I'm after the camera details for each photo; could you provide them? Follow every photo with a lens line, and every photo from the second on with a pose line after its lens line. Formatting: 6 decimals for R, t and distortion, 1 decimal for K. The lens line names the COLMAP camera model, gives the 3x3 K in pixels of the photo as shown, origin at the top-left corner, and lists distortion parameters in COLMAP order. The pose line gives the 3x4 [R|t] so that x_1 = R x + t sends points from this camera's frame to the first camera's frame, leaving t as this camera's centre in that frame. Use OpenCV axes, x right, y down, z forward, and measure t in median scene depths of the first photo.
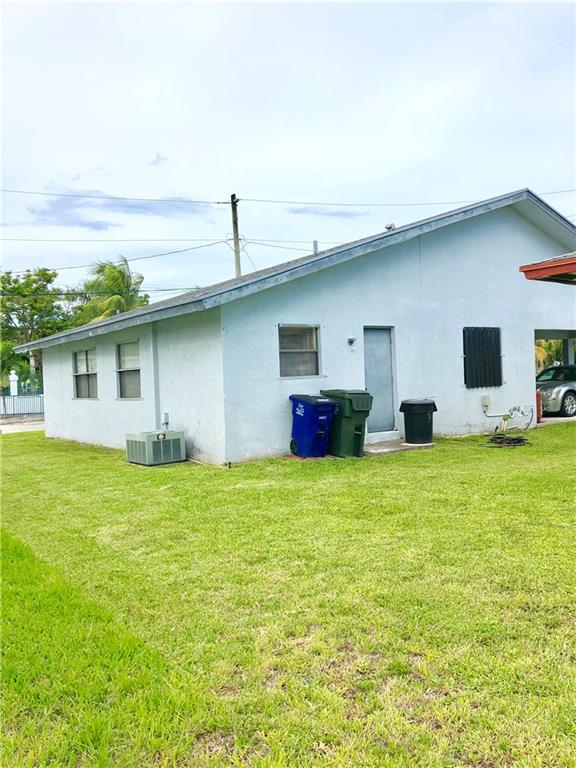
lens RADIAL K [[633.2, 0, 288.0], [0, 633.2, 384.0], [0, 0, 1]] dist [0.072523, -0.200196]
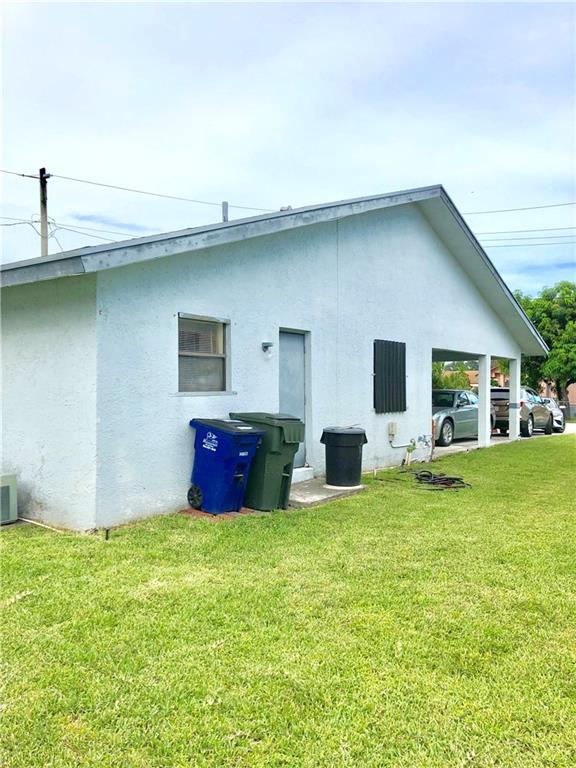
lens RADIAL K [[633.2, 0, 288.0], [0, 633.2, 384.0], [0, 0, 1]] dist [0.072523, -0.200196]
pose [[0.944297, 0.039674, 0.326694, -0.115919], [-0.030568, 0.998989, -0.032962, -0.000920], [-0.327671, 0.021139, 0.944555, 0.313185]]
